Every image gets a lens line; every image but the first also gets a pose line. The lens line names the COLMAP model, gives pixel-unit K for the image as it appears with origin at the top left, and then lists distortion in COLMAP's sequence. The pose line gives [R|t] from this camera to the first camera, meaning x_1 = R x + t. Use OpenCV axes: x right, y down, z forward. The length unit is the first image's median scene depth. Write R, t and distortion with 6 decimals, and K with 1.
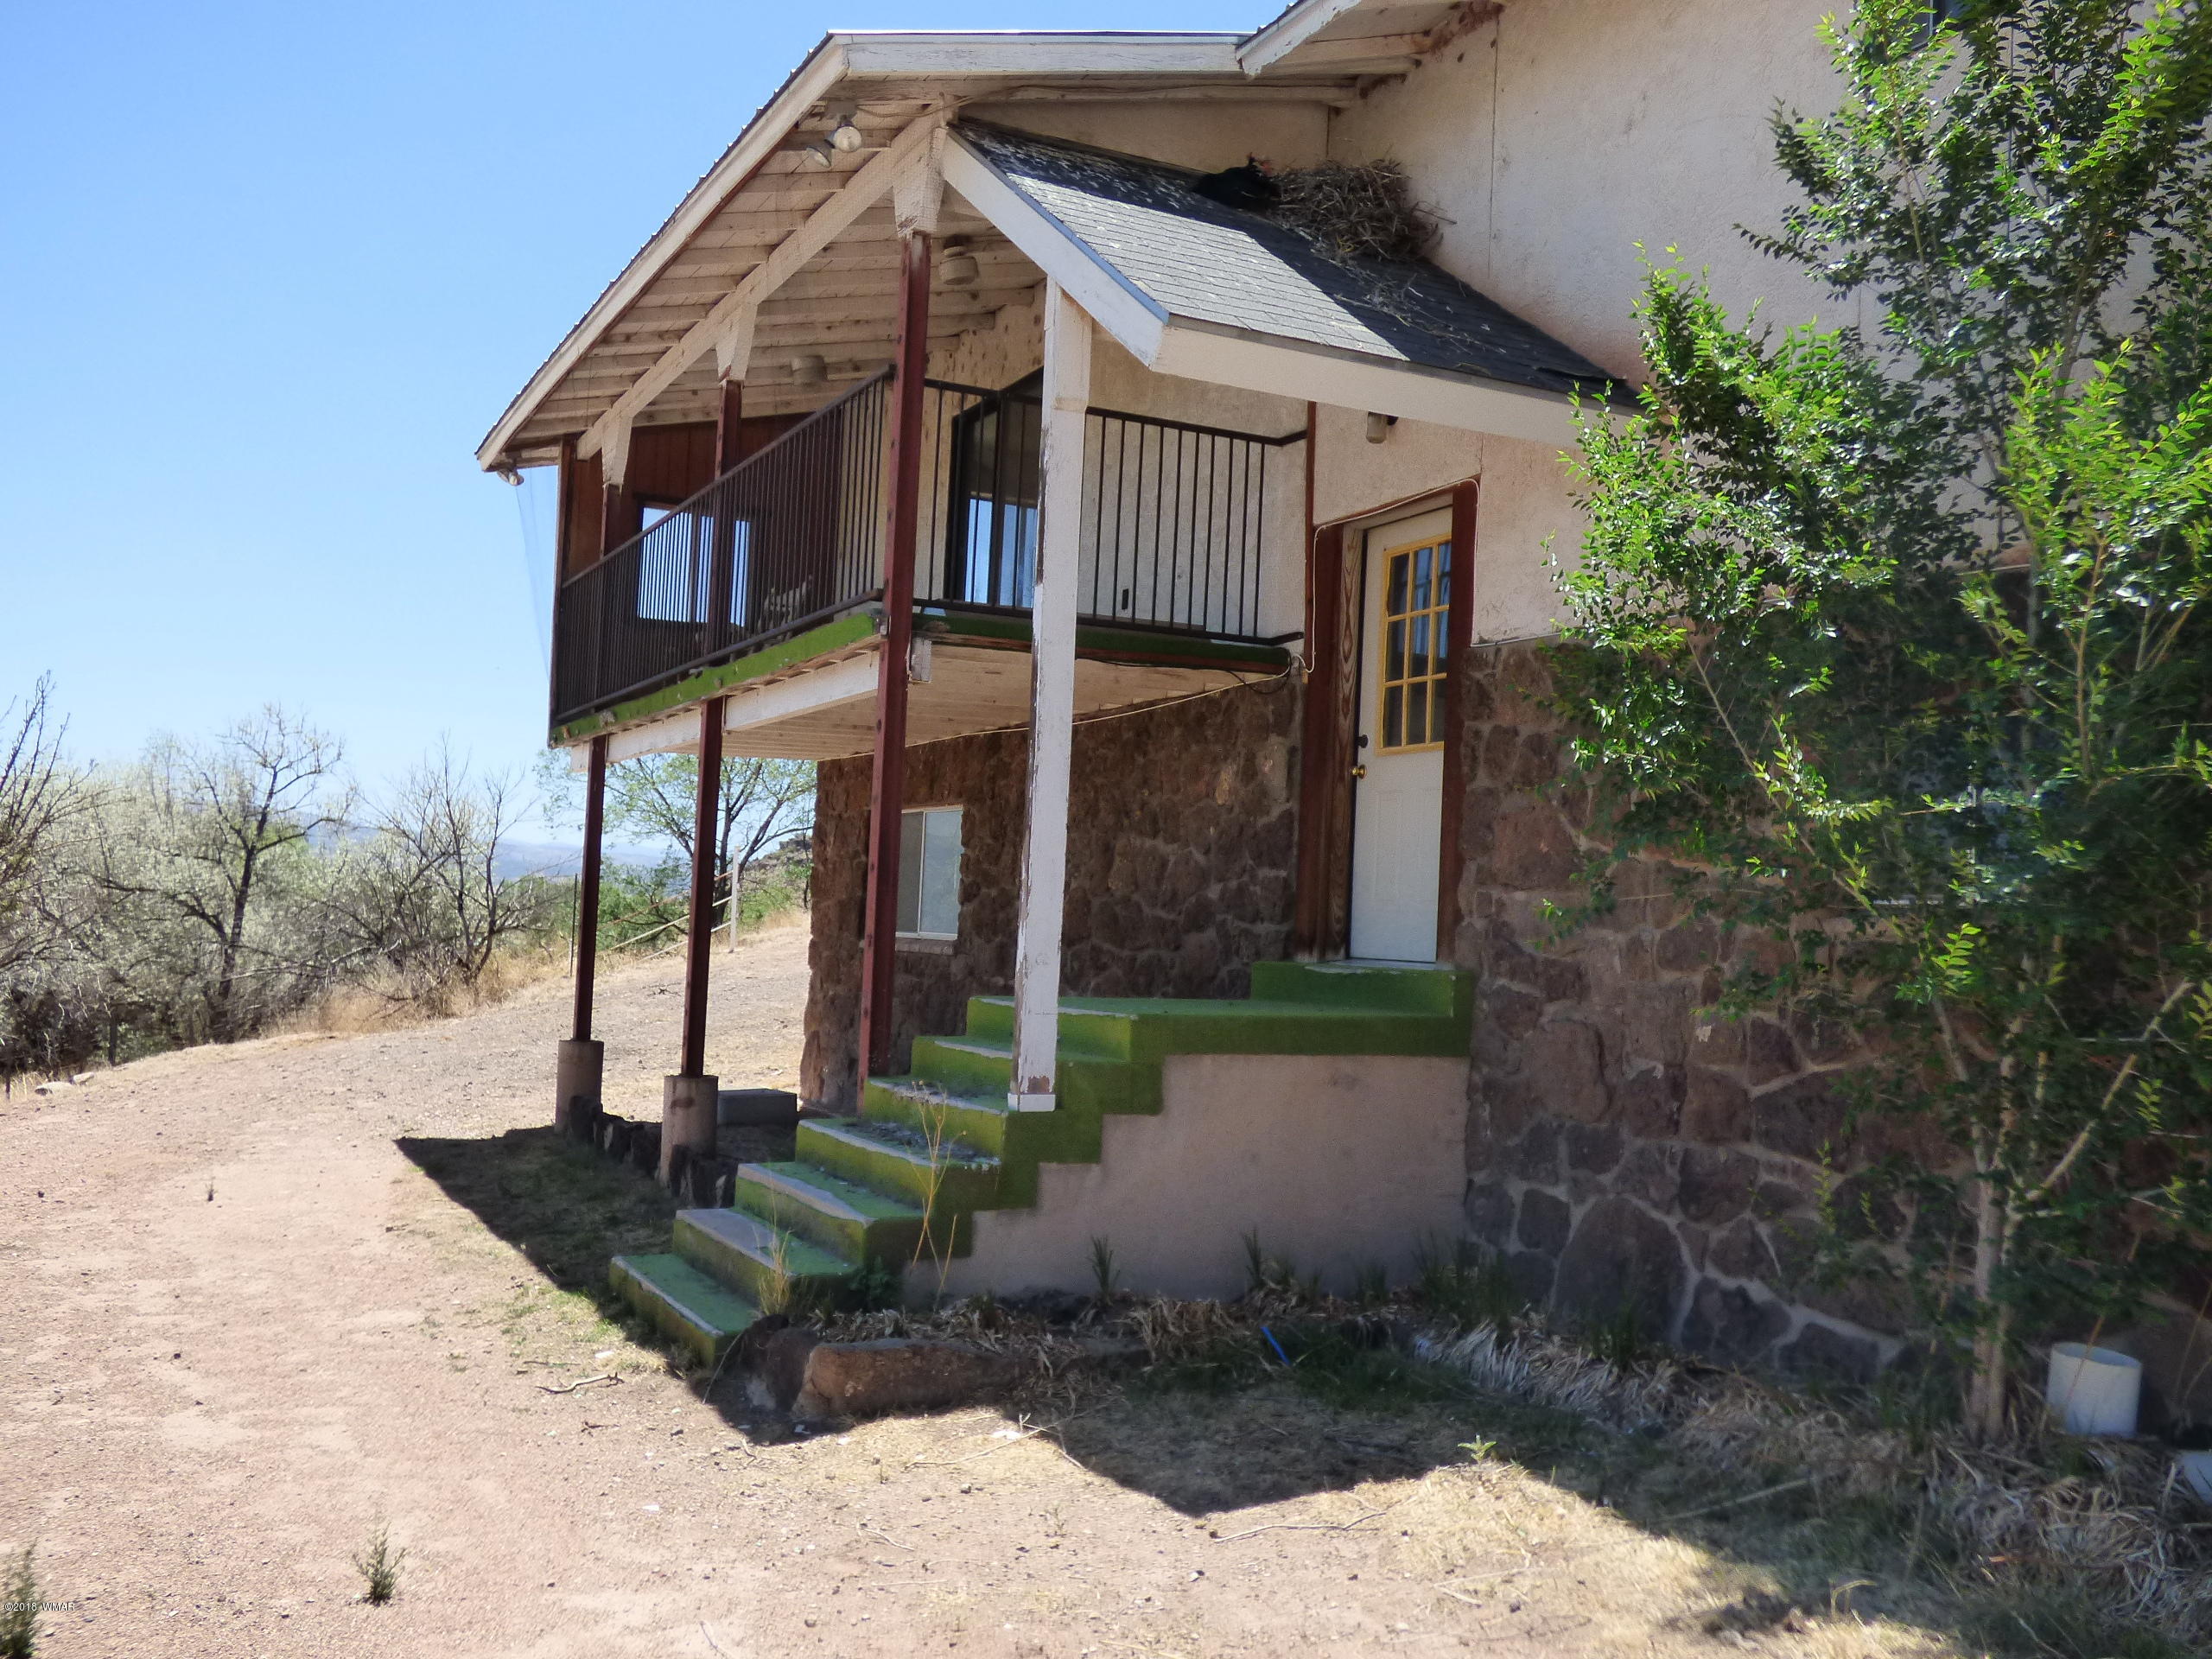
lens RADIAL K [[1958.5, 0, 1101.9], [0, 1958.5, 827.9], [0, 0, 1]] dist [0.003572, -0.001455]
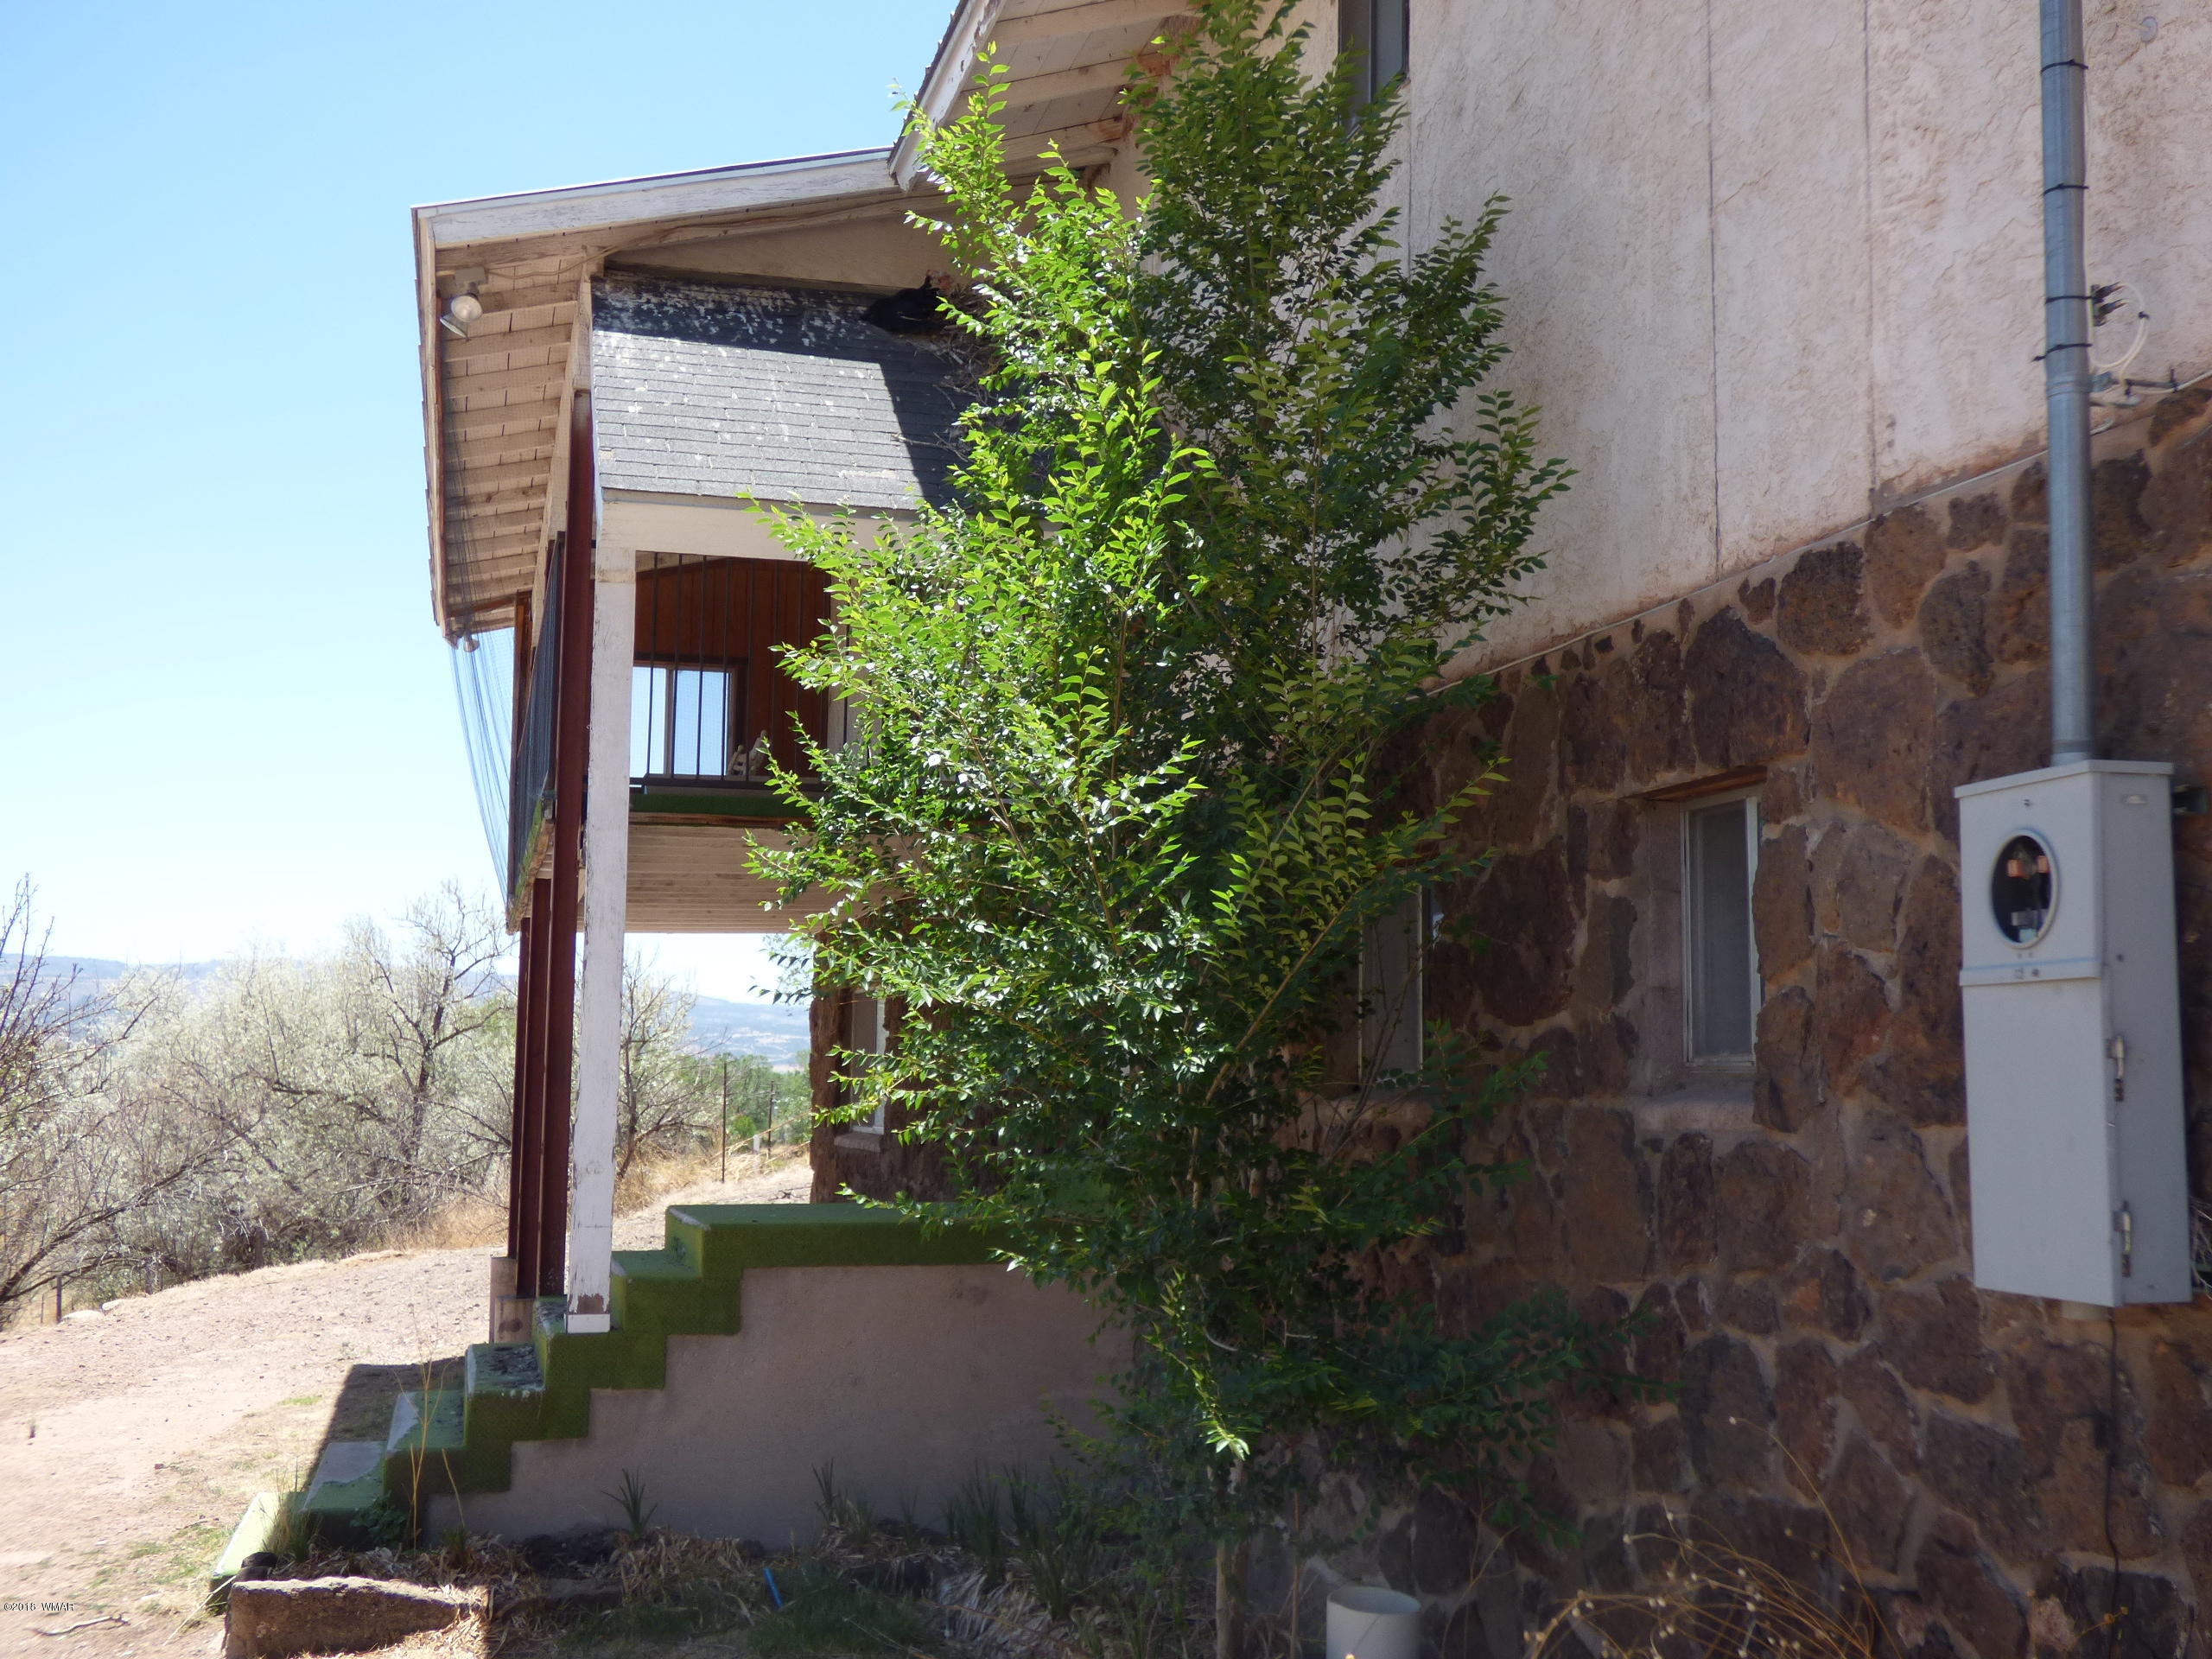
lens RADIAL K [[2387.3, 0, 1110.6], [0, 2387.3, 832.3], [0, 0, 1]] dist [0.028986, 0.000000]
pose [[0.976997, -0.054109, -0.206275, 0.385852], [0.041629, 0.997057, -0.064373, -0.007474], [0.209151, 0.054305, 0.976374, -0.060194]]
